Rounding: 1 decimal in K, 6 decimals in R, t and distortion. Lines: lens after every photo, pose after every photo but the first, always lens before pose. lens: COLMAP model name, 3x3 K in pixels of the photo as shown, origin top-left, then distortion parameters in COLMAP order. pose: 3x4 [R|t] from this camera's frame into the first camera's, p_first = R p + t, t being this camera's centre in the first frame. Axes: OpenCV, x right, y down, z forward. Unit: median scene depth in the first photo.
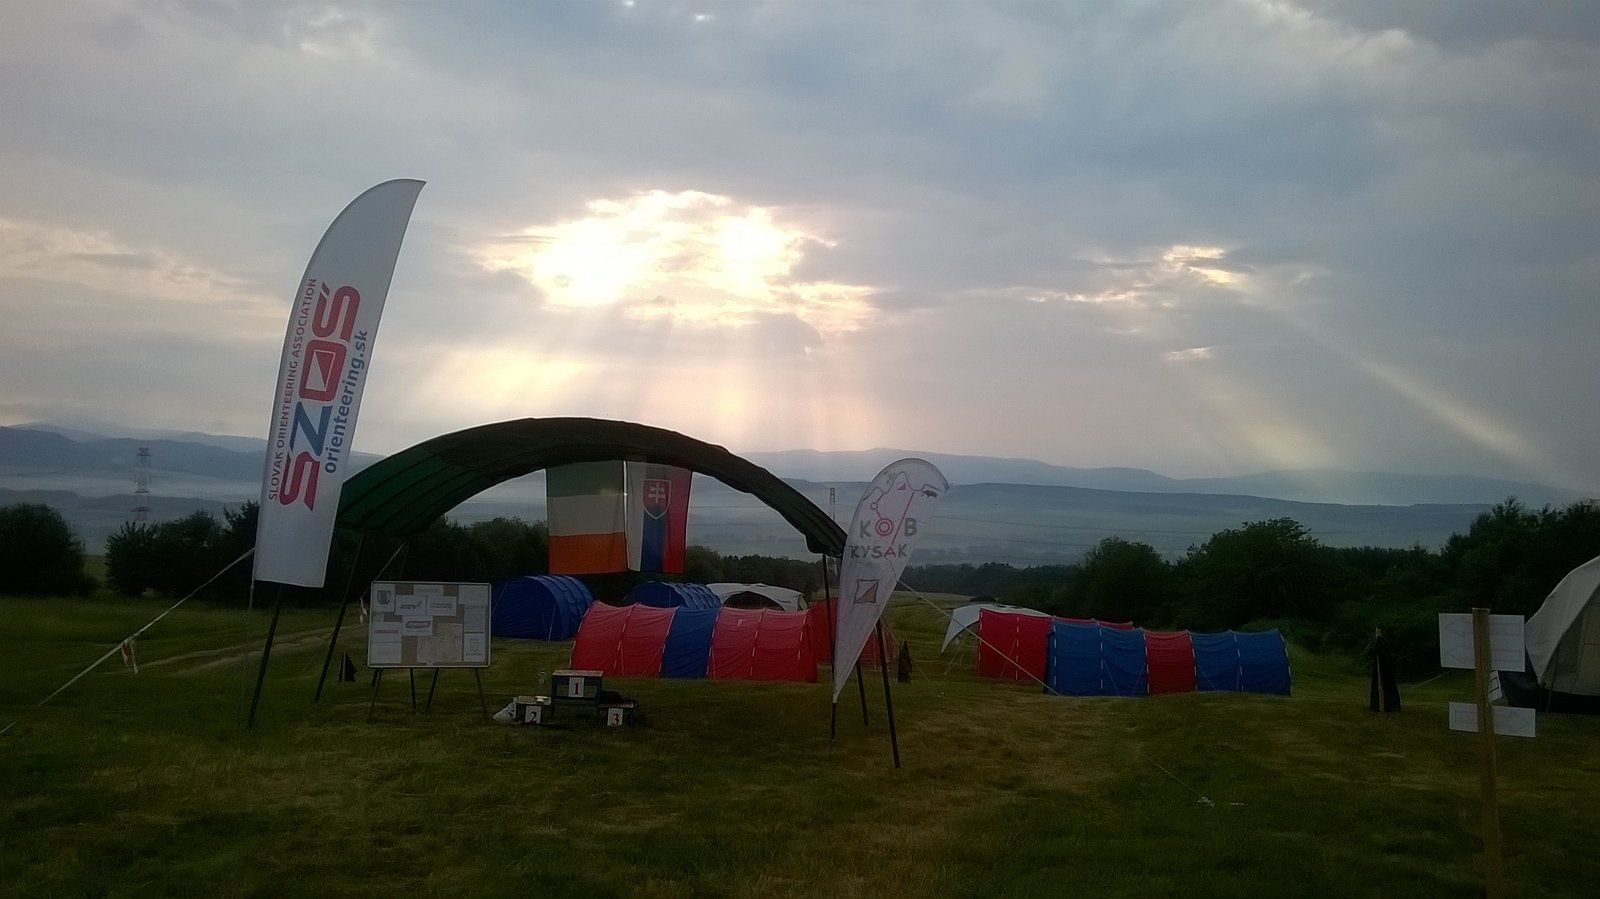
lens RADIAL K [[1288.7, 0, 797.9], [0, 1288.7, 474.1], [0, 0, 1]] dist [0.006893, -0.057540]
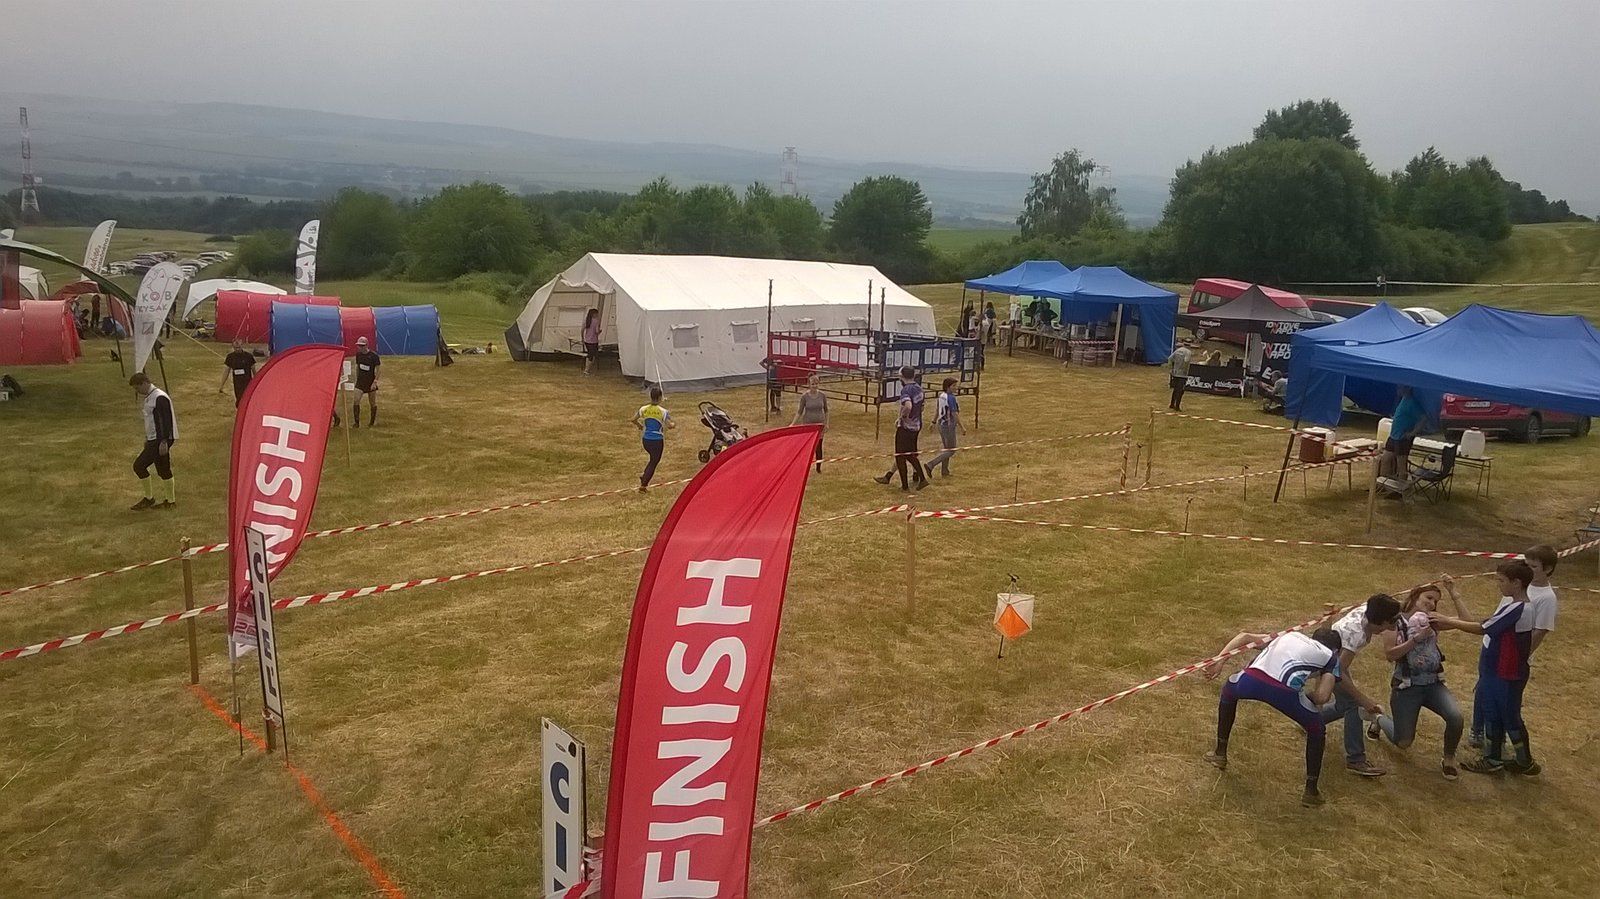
lens RADIAL K [[1288.7, 0, 797.9], [0, 1288.7, 474.1], [0, 0, 1]] dist [0.006893, -0.057540]
pose [[0.848749, -0.095709, 0.520062, -0.022210], [-0.052636, 0.963309, 0.263184, -0.039767], [-0.526170, -0.250751, 0.812570, -0.180473]]
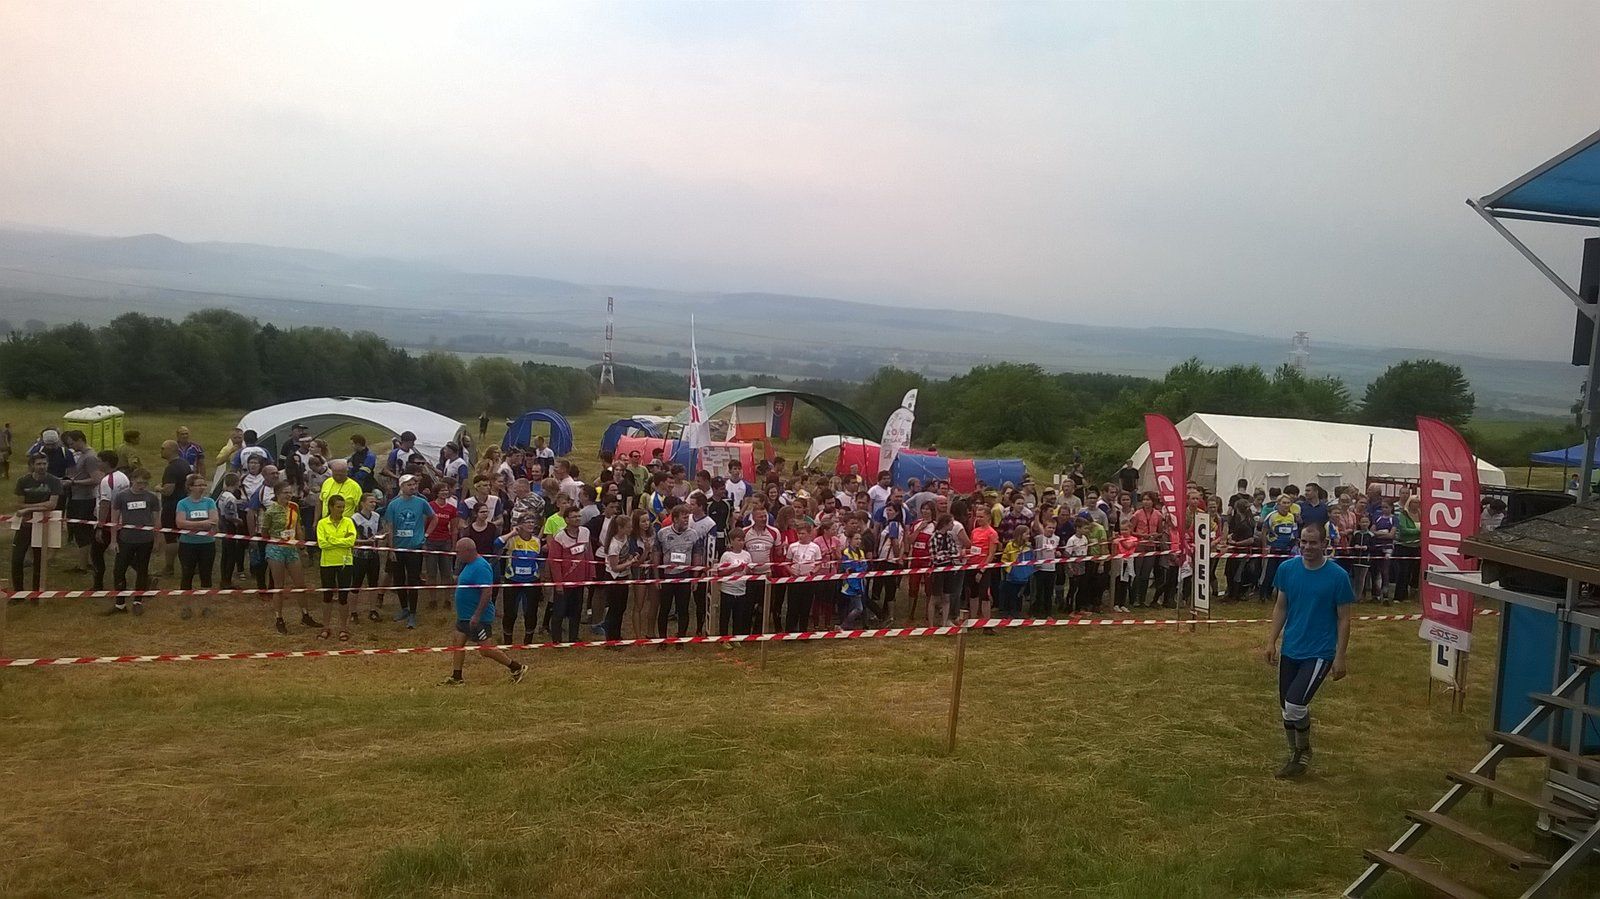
lens RADIAL K [[1288.7, 0, 797.9], [0, 1288.7, 474.1], [0, 0, 1]] dist [0.006893, -0.057540]
pose [[0.982827, 0.014653, 0.183944, -0.094655], [-0.041916, 0.988512, 0.145213, -0.038714], [-0.179703, -0.150429, 0.972151, -0.249481]]
